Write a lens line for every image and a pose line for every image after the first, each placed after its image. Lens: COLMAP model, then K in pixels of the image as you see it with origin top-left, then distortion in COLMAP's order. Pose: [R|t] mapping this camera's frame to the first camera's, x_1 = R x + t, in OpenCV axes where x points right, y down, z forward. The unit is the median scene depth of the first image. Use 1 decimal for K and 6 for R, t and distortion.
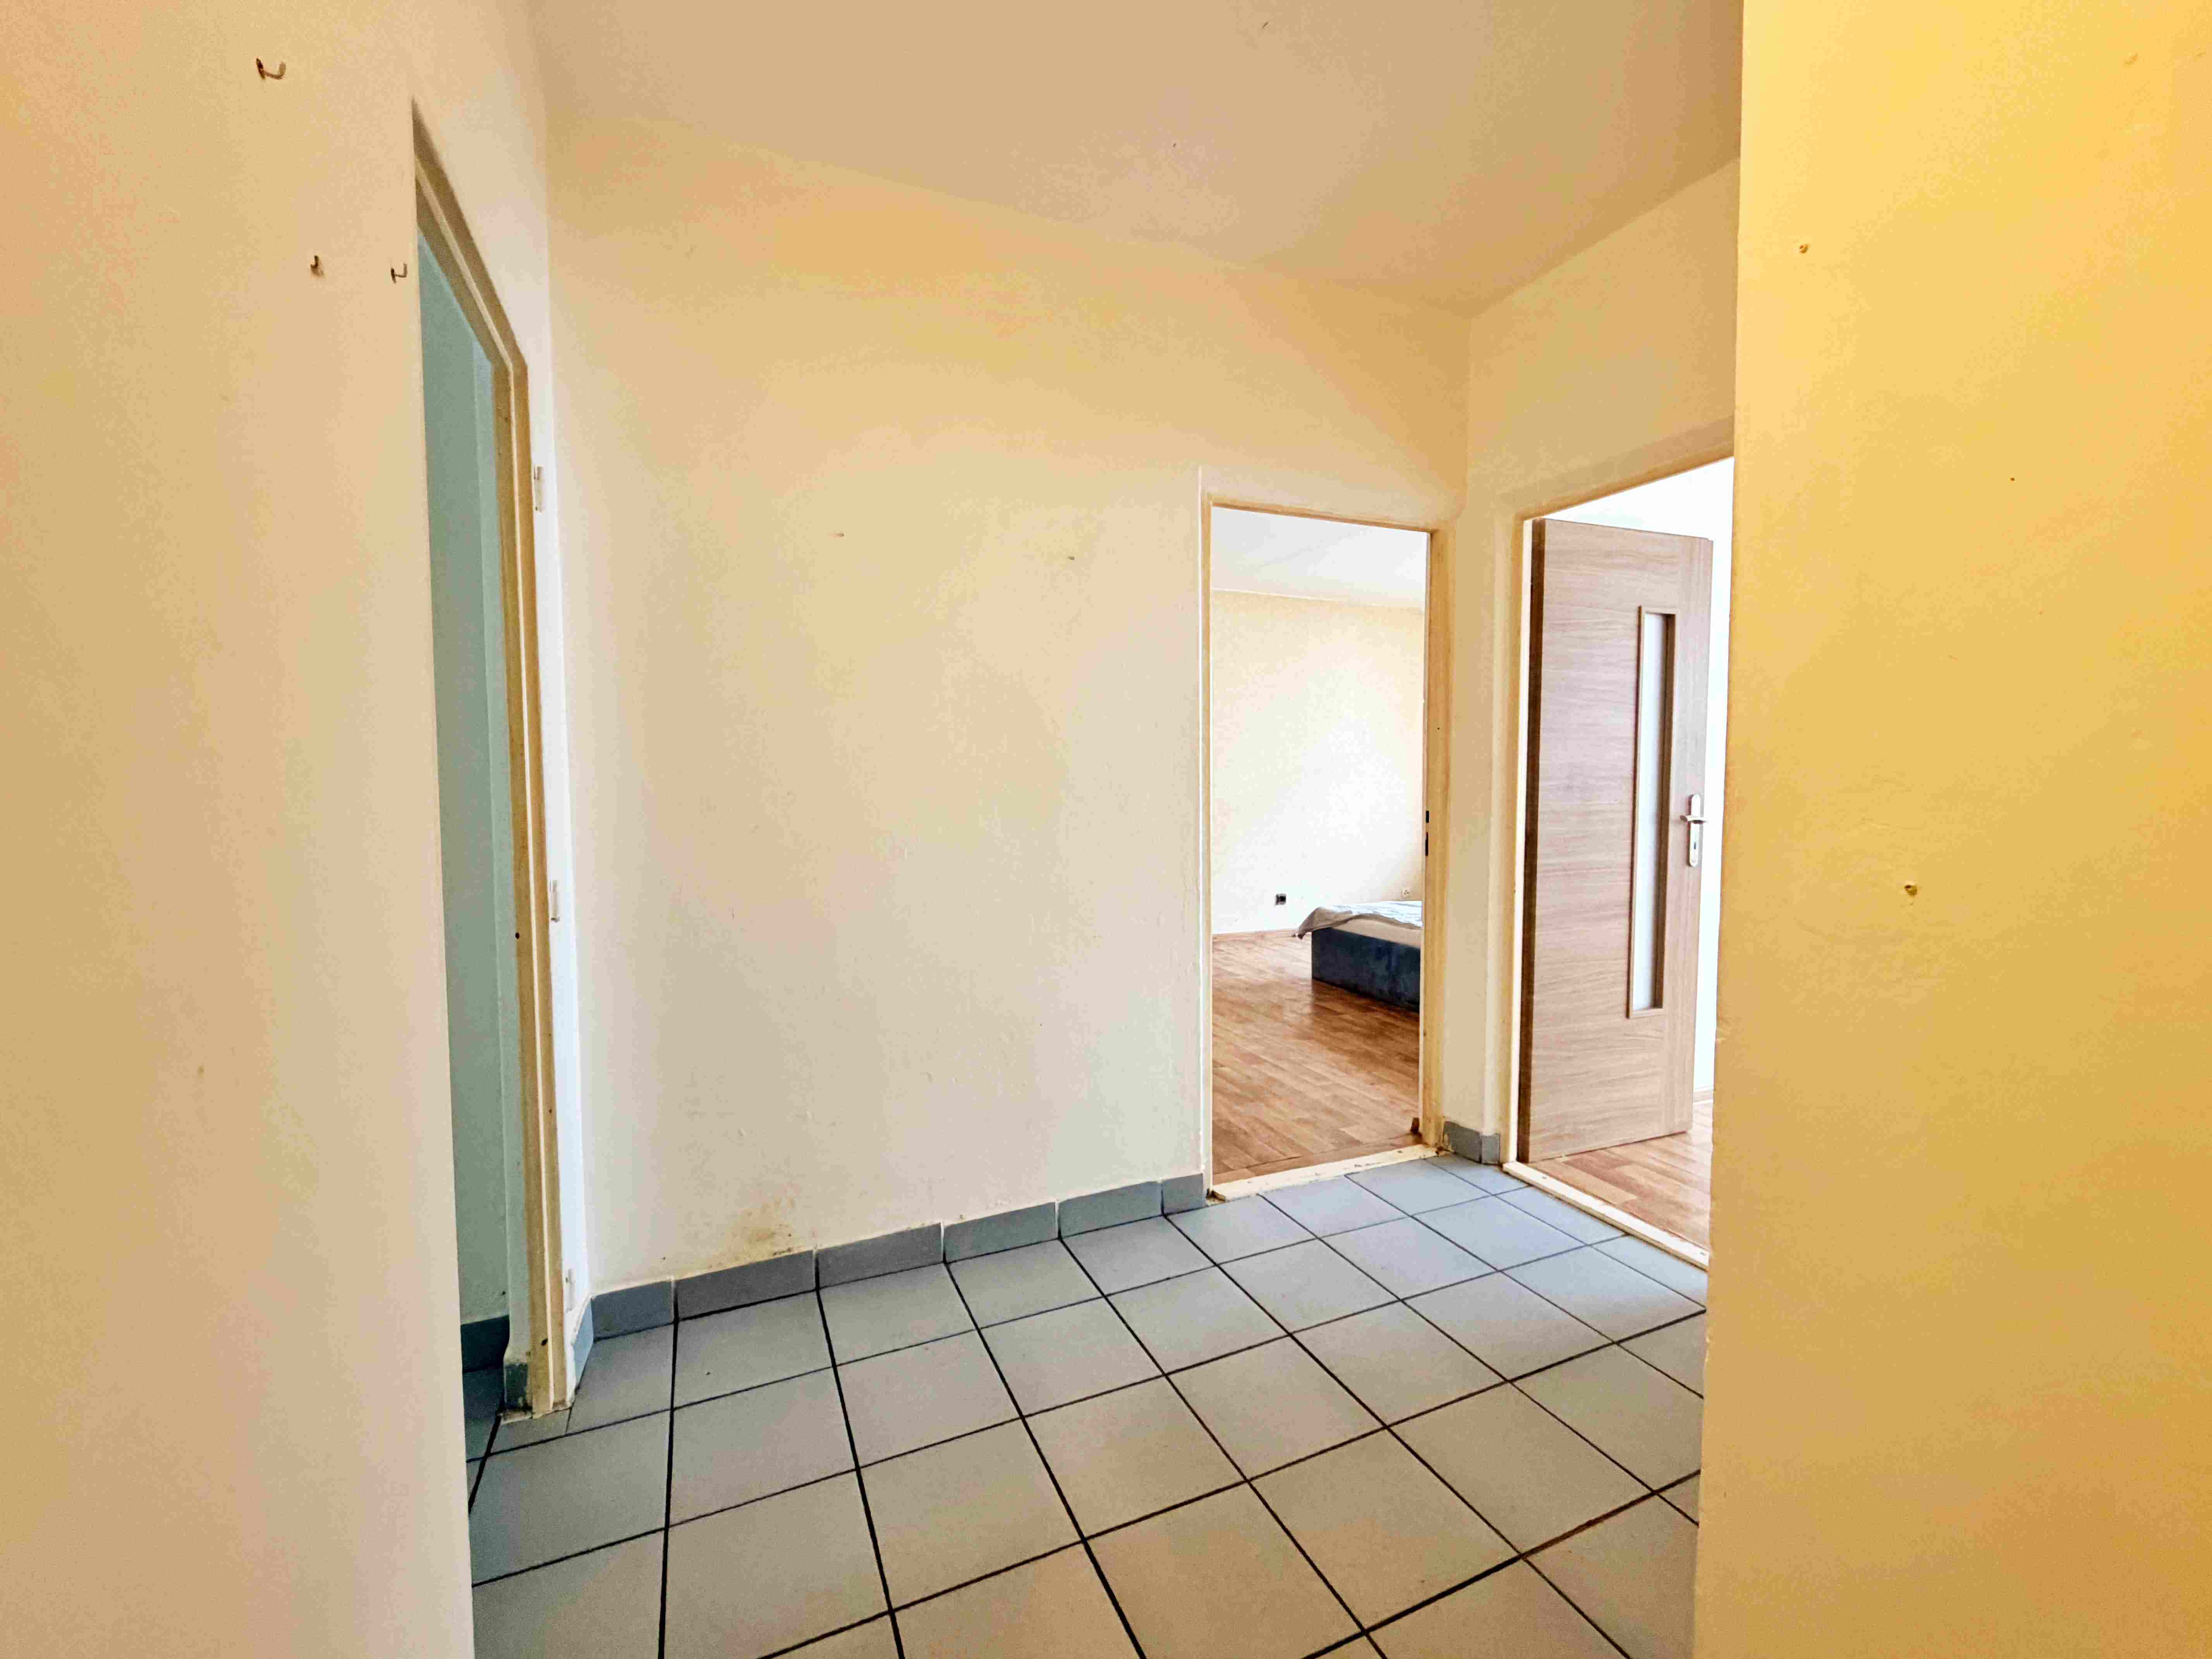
lens RADIAL K [[904.7, 0, 1098.3], [0, 904.7, 836.0], [0, 0, 1]] dist [-0.001012, 0.000422]
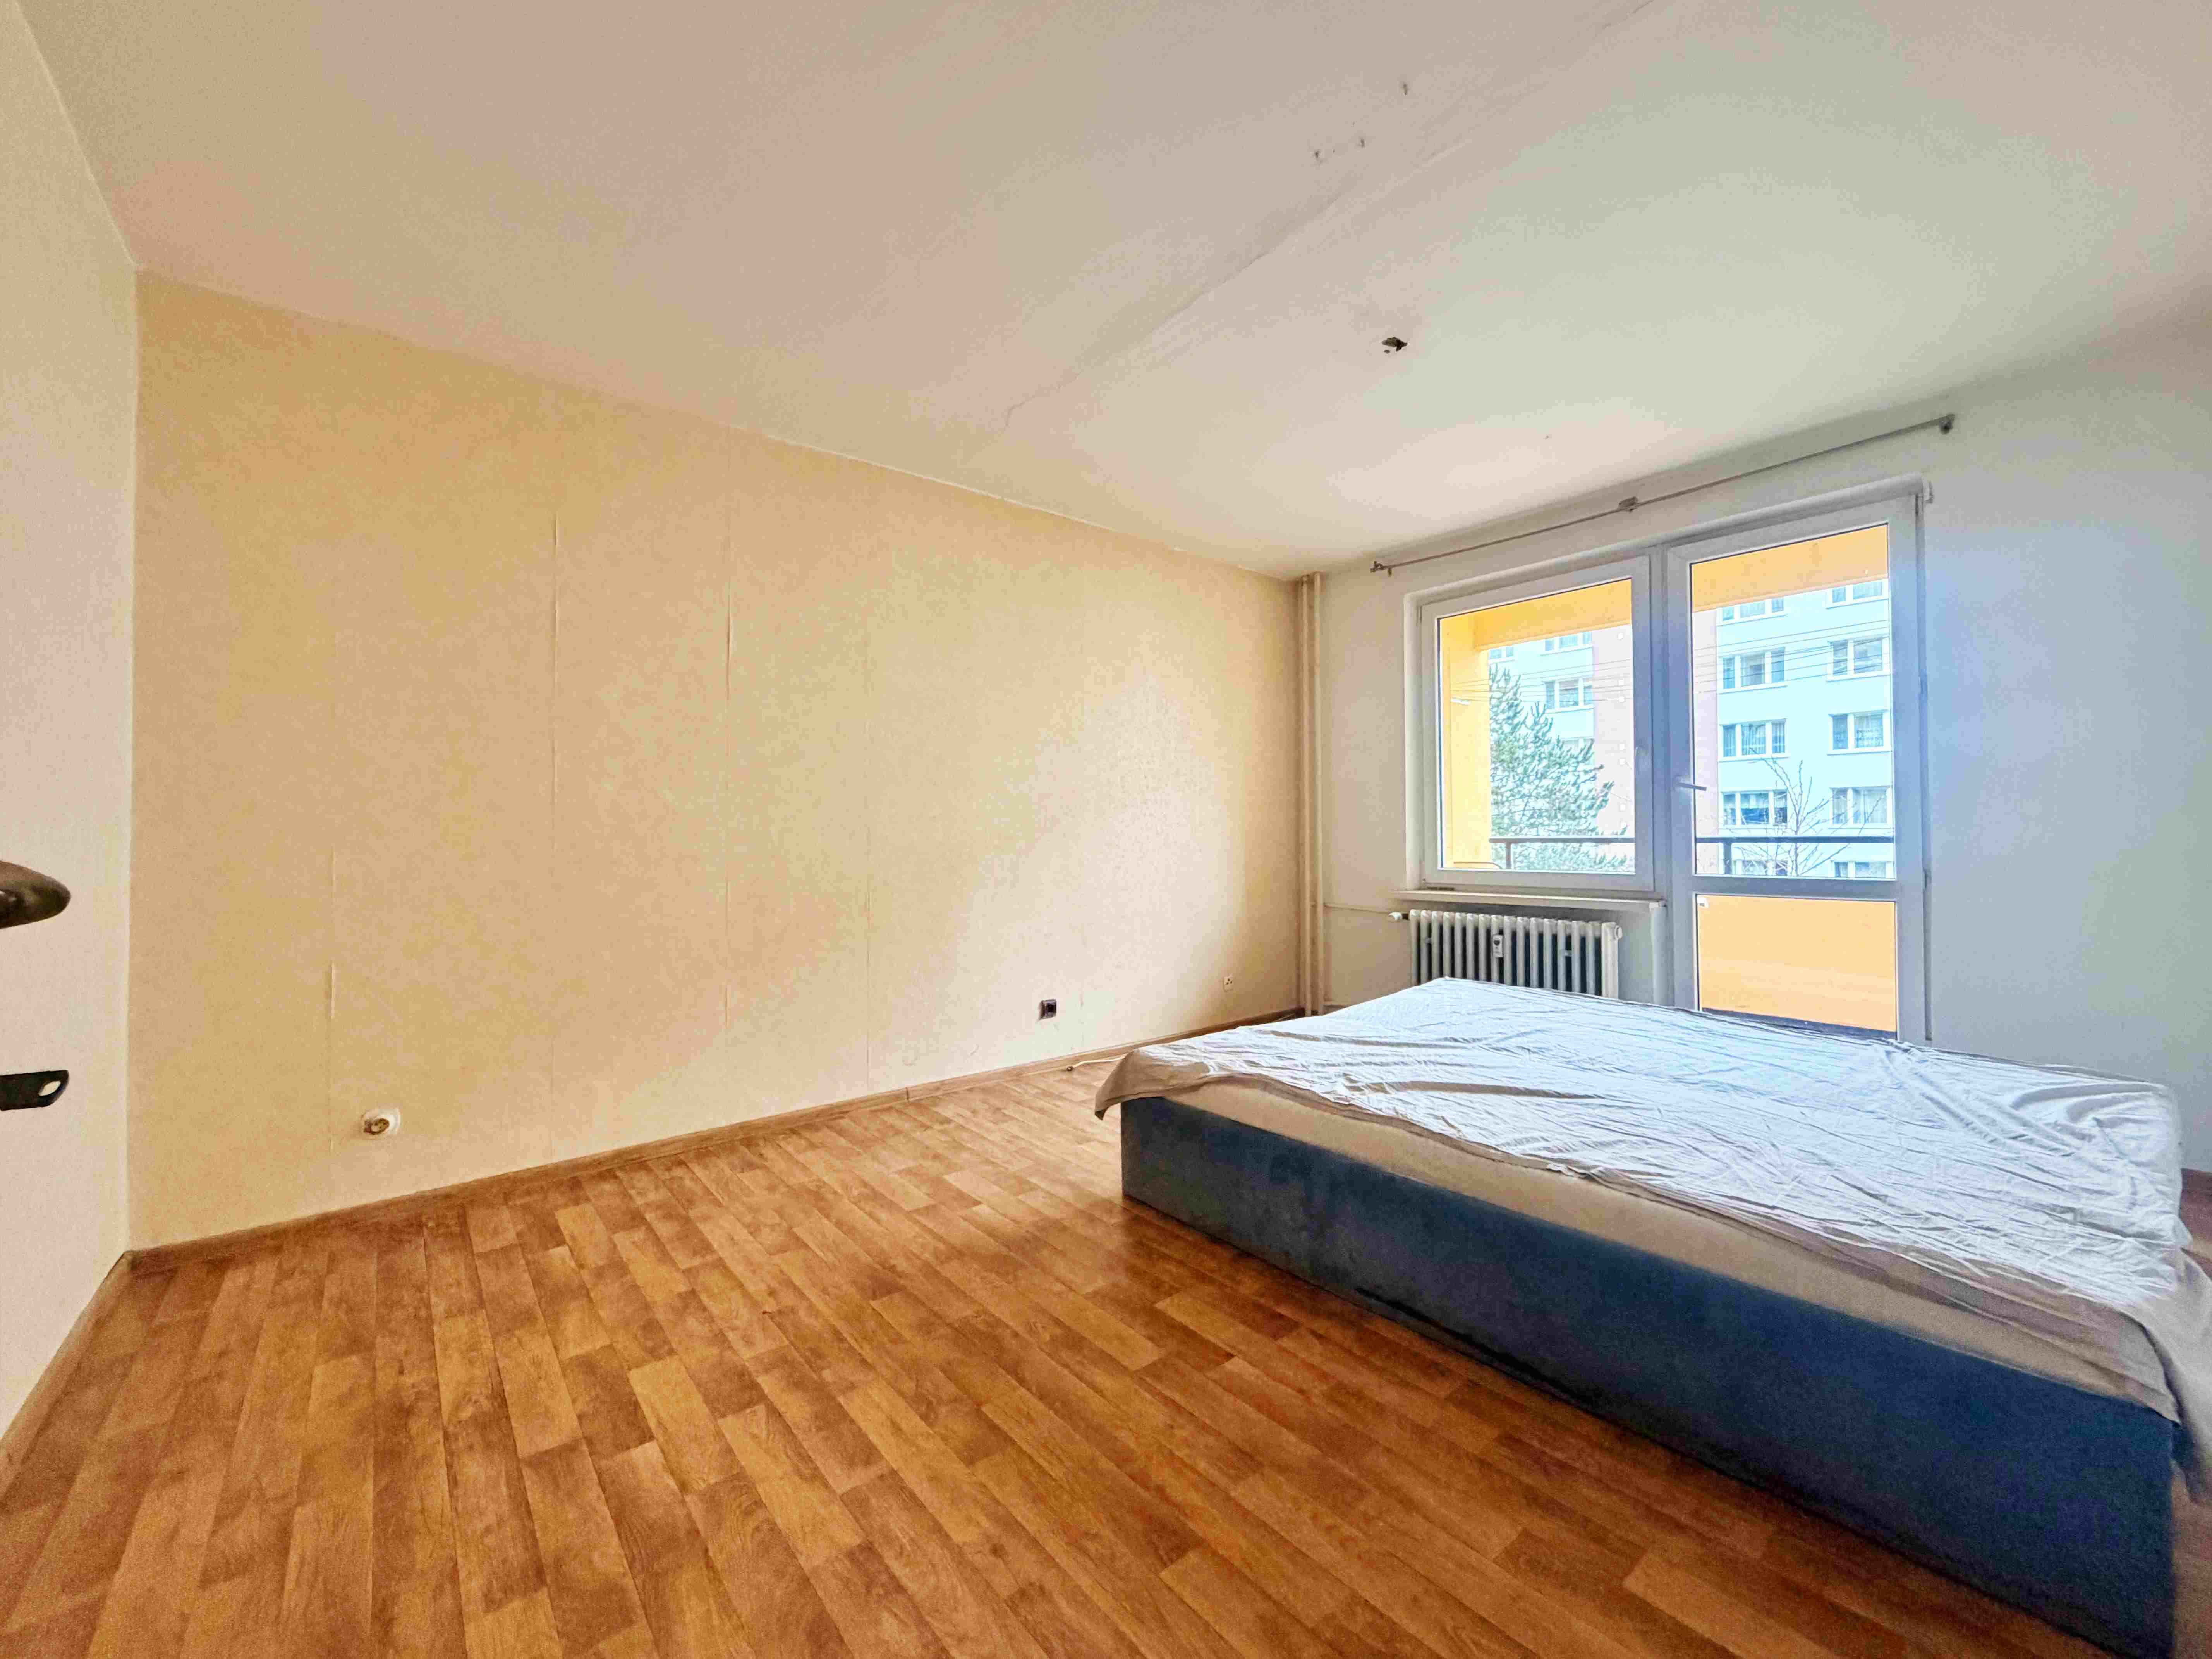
lens RADIAL K [[904.7, 0, 1096.2], [0, 904.7, 834.2], [0, 0, 1]] dist [-0.001012, 0.000422]
pose [[0.961440, -0.001630, 0.275009, 0.088124], [0.018617, 0.998074, -0.059168, -0.011706], [-0.274383, 0.062007, 0.959619, 0.528959]]
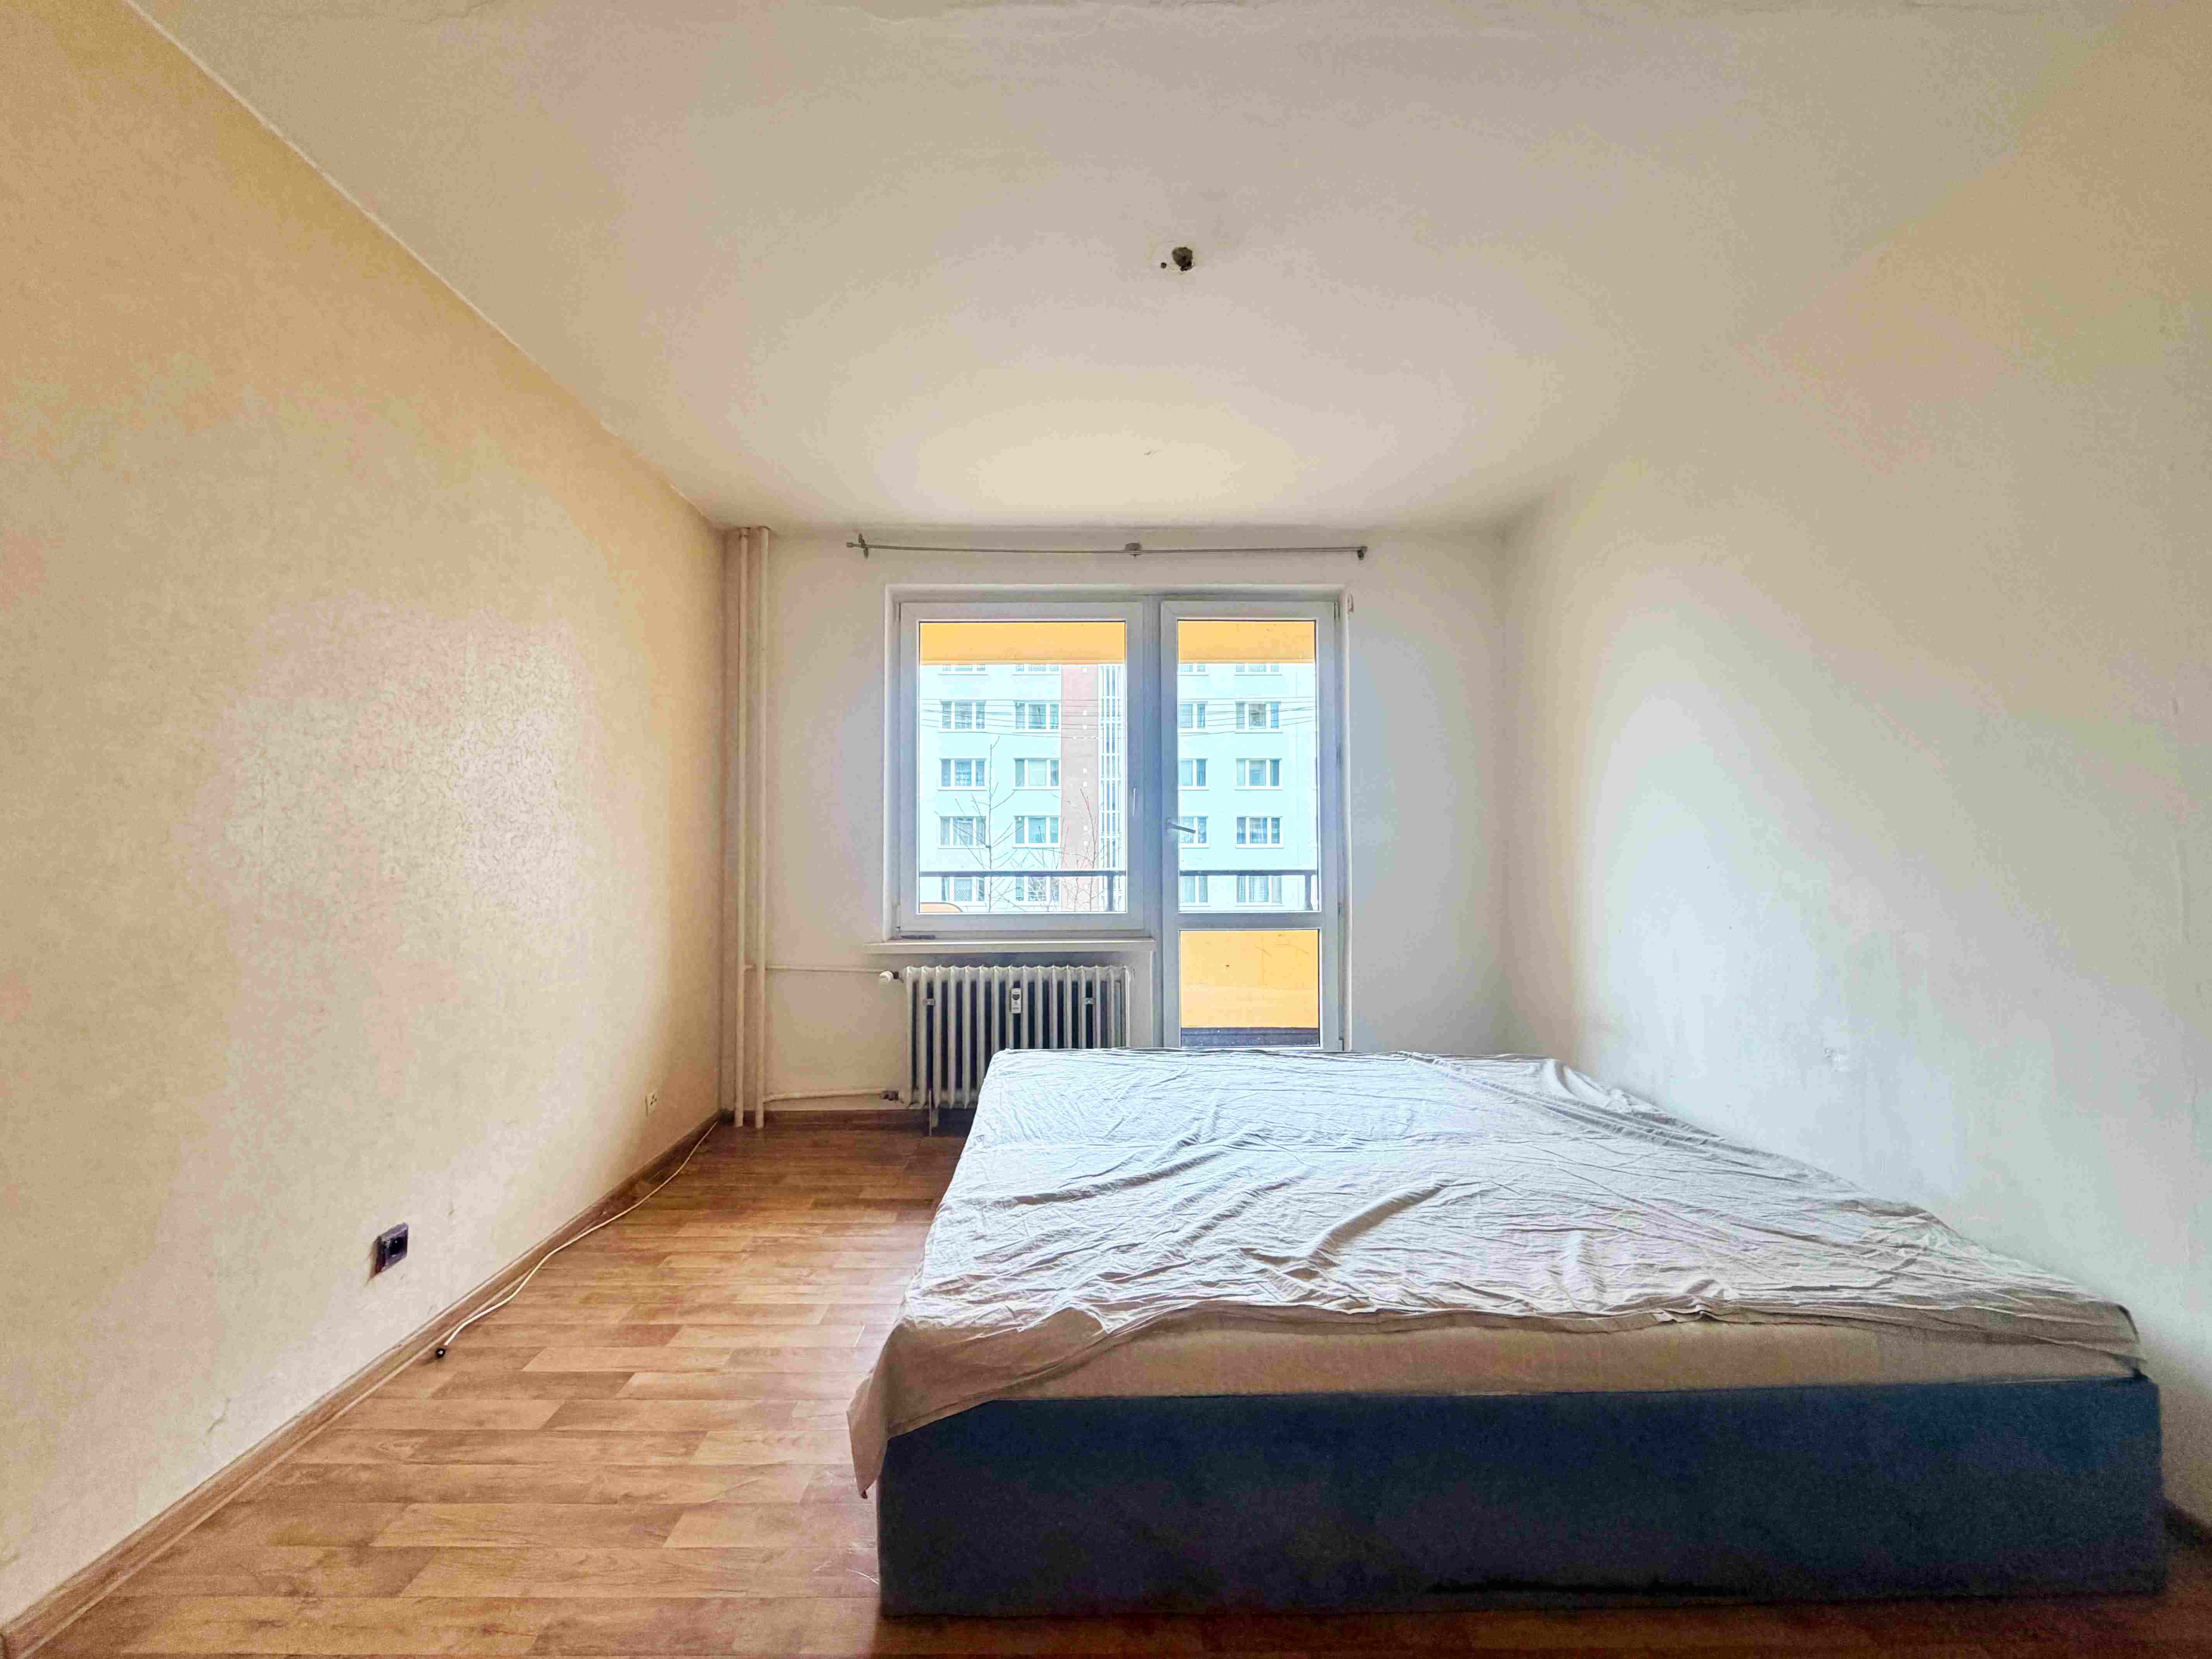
lens RADIAL K [[904.7, 0, 1142.3], [0, 904.7, 825.6], [0, 0, 1]] dist [-0.001012, 0.000422]
pose [[0.375300, 0.028258, 0.926473, 0.023208], [0.054396, 0.997141, -0.052448, -0.048883], [-0.925306, 0.070080, 0.372690, 0.840734]]
